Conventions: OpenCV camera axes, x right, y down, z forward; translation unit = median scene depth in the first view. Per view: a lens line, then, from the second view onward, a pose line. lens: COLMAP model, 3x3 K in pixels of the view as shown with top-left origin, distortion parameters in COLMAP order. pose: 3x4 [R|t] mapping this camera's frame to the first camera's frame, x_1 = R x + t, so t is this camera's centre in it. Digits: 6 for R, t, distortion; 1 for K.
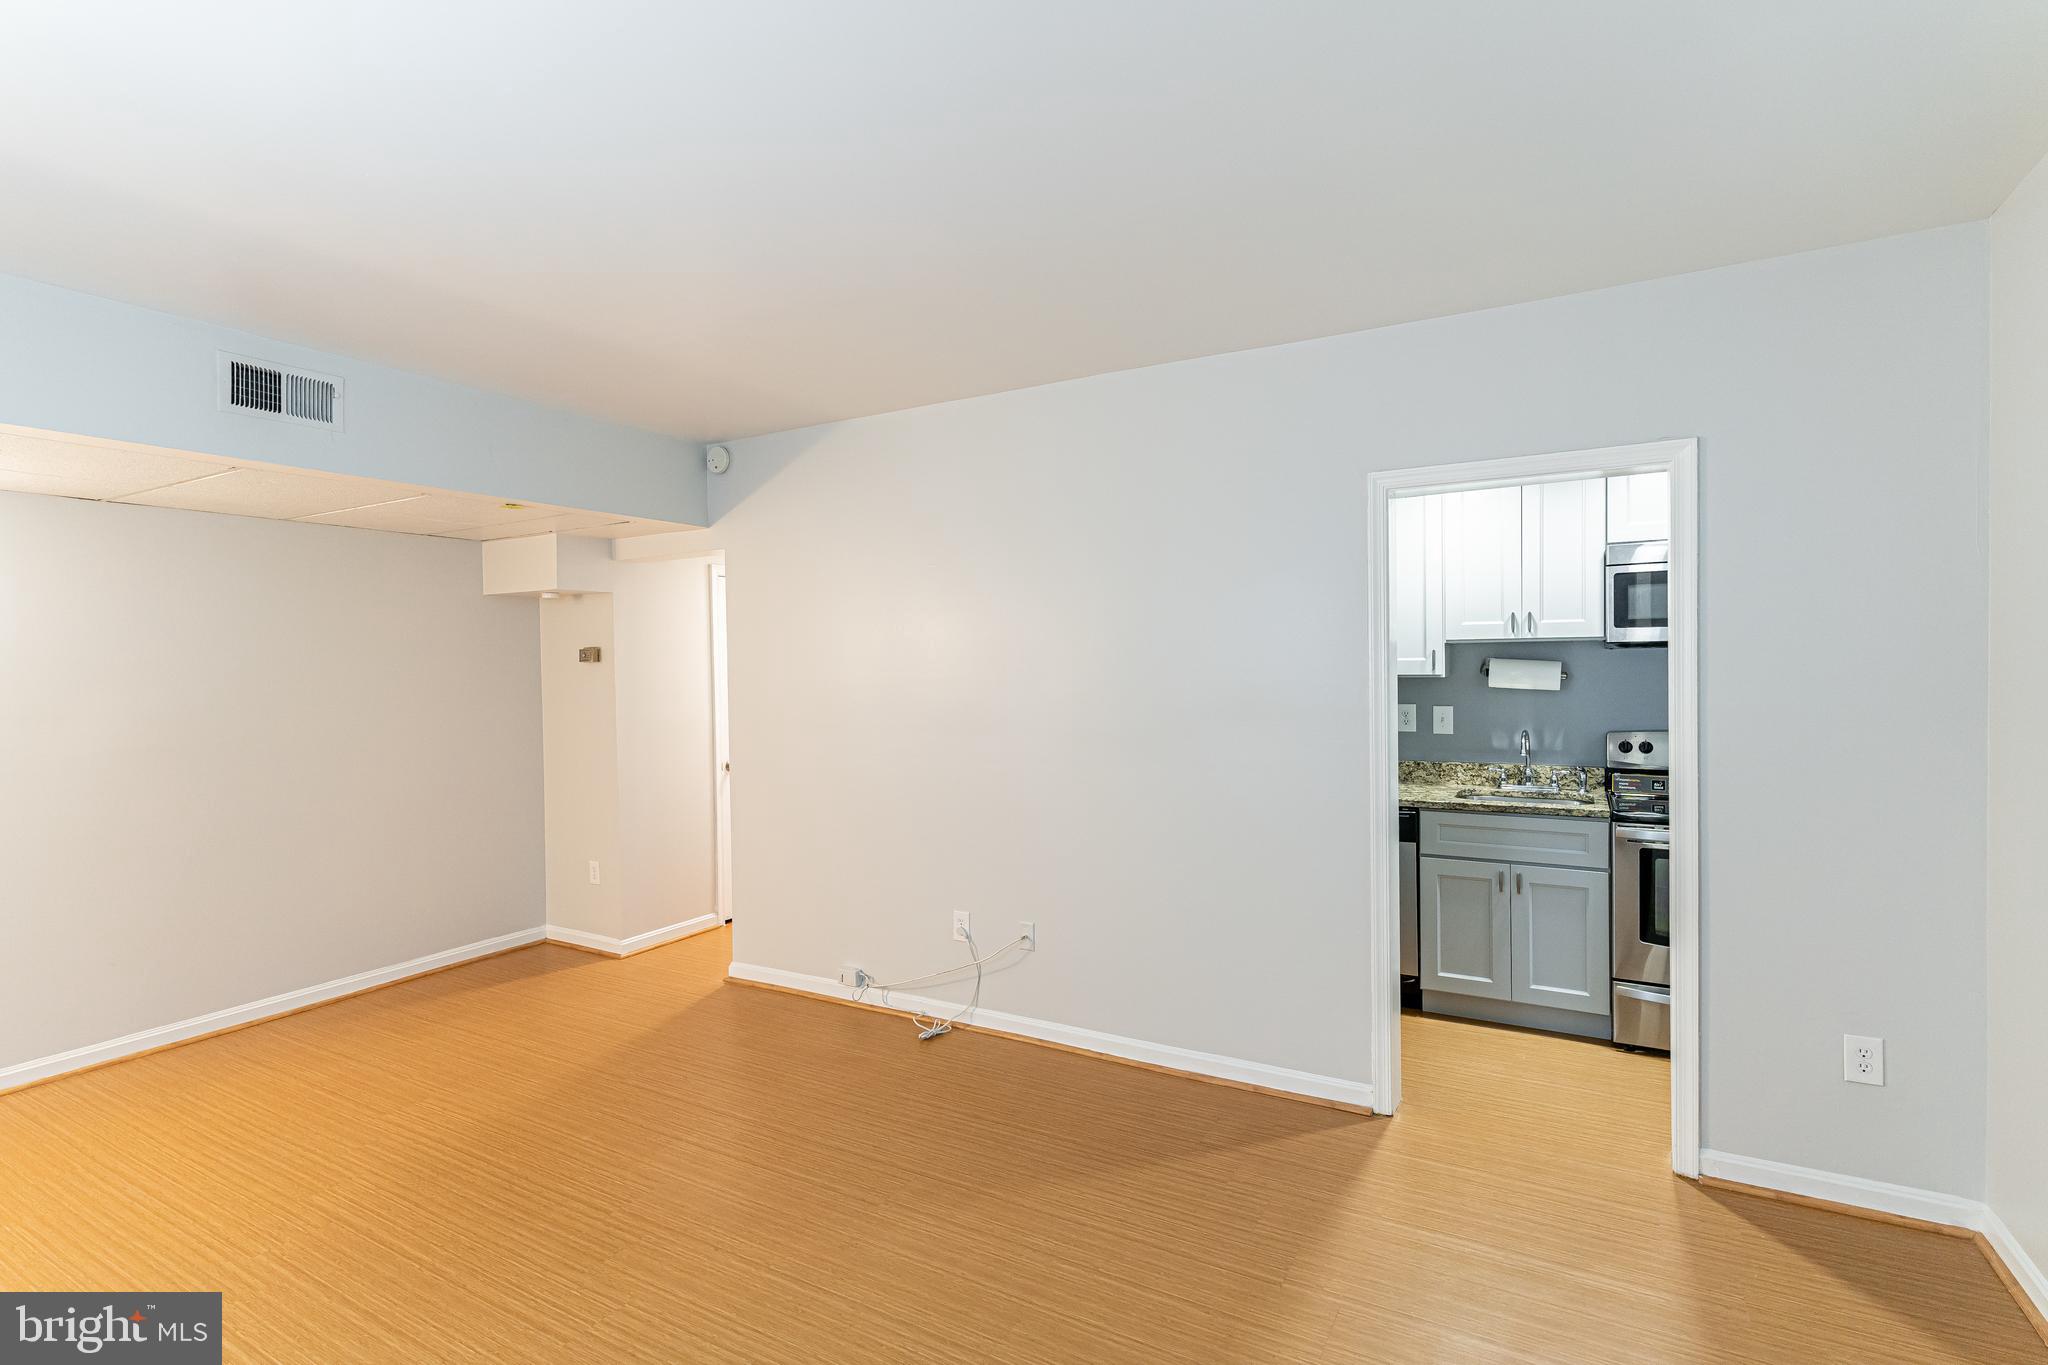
lens RADIAL K [[993.1, 0, 1017.4], [0, 993.1, 677.0], [0, 0, 1]] dist [0.005676, -0.000968]
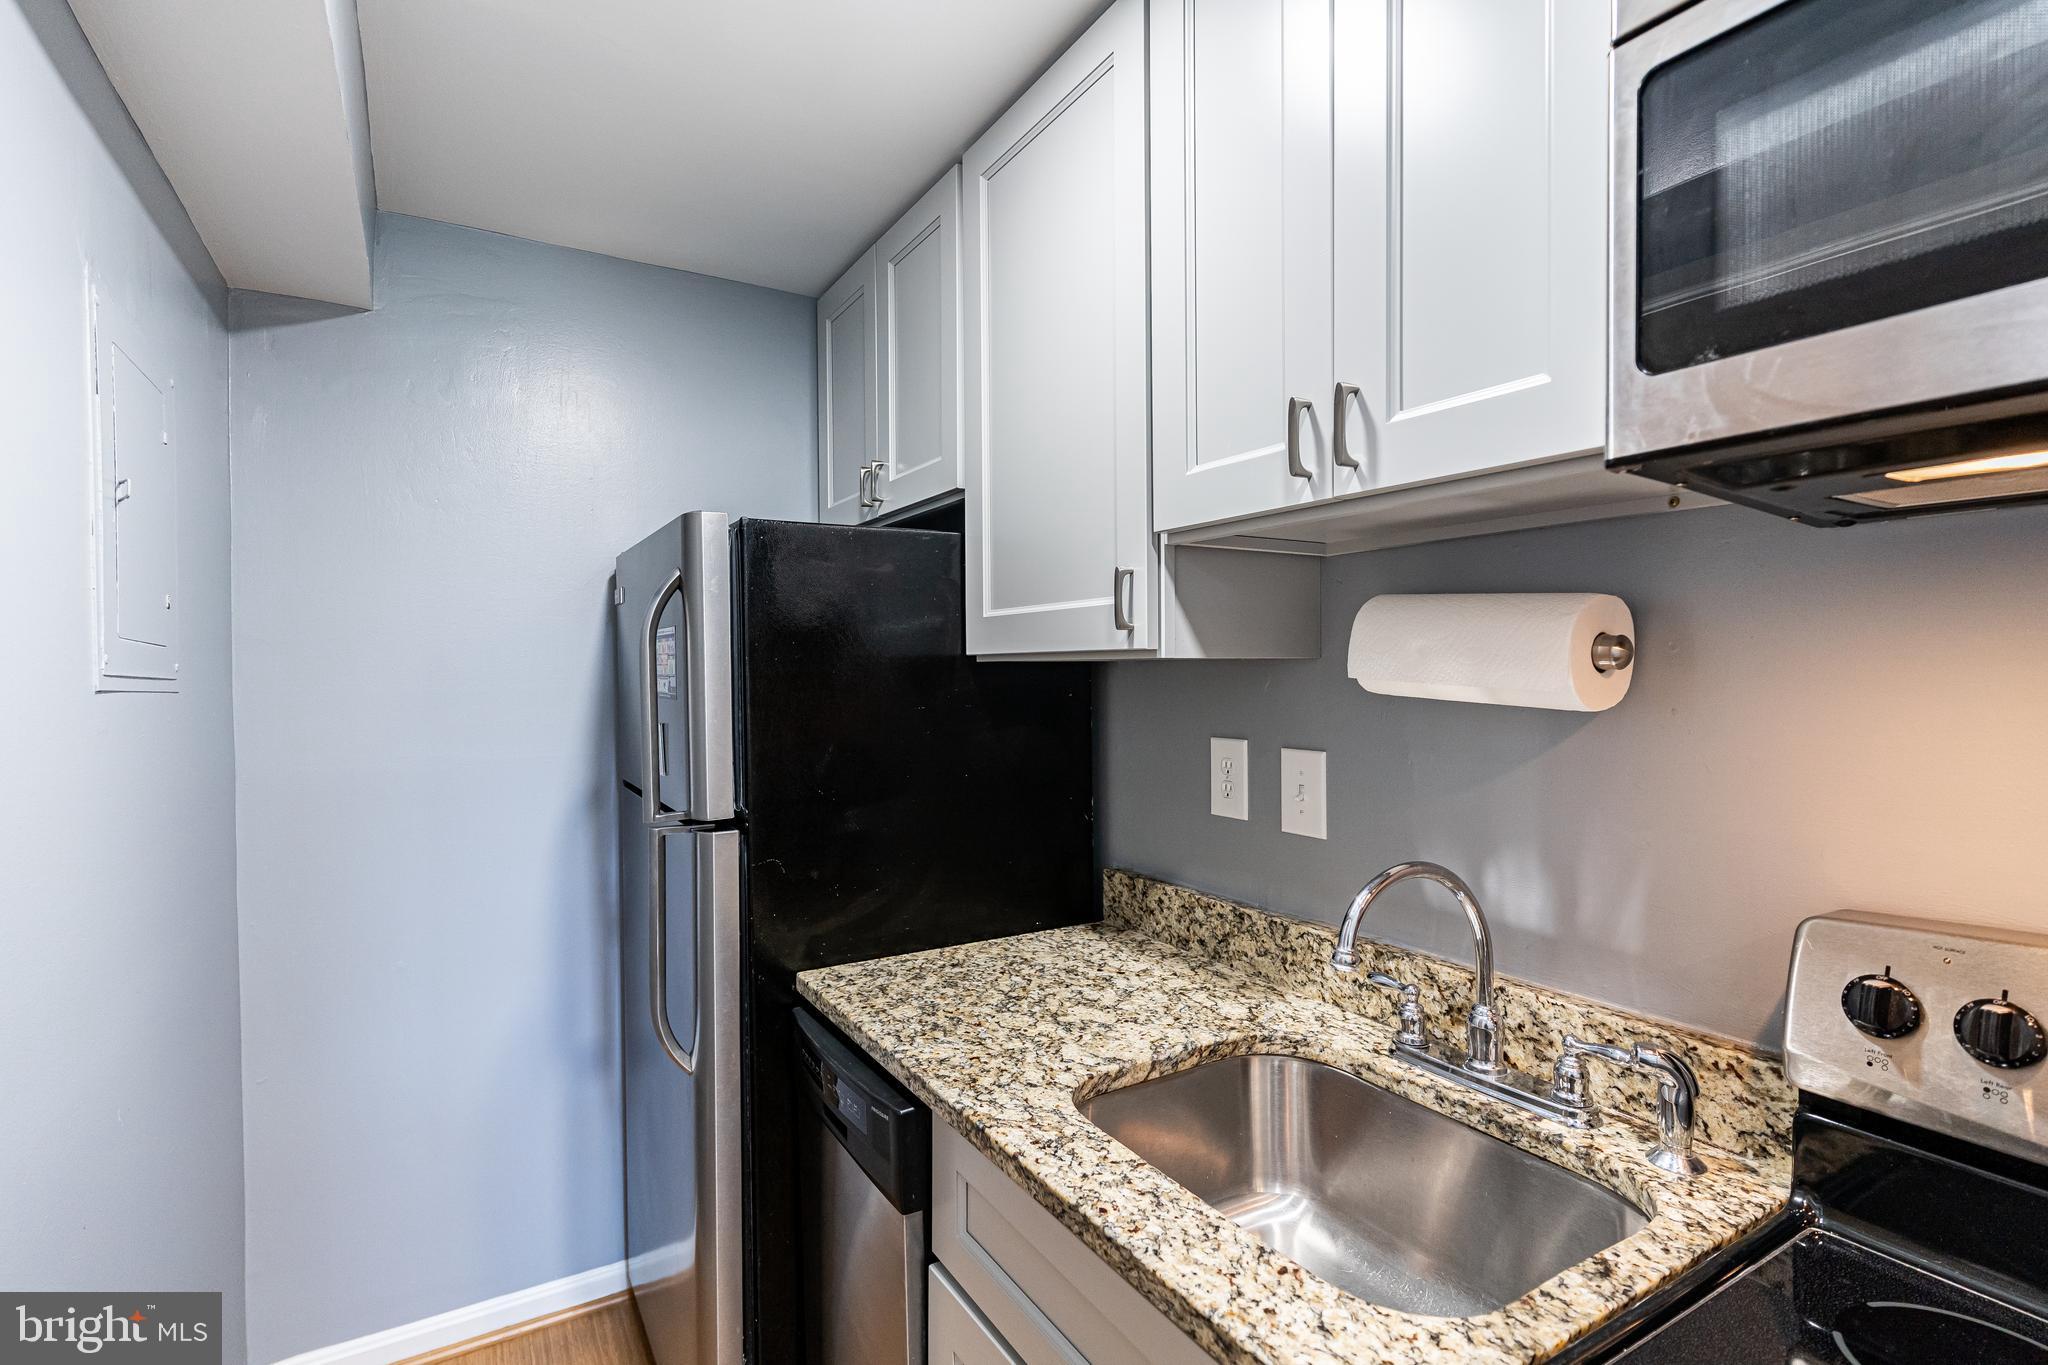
lens RADIAL K [[993.1, 0, 1027.1], [0, 993.1, 689.5], [0, 0, 1]] dist [0.005676, -0.000968]
pose [[0.878772, 0.017342, -0.476927, 0.529266], [-0.009084, 0.999766, 0.019616, 0.004567], [0.477156, -0.012905, 0.878724, 0.709892]]
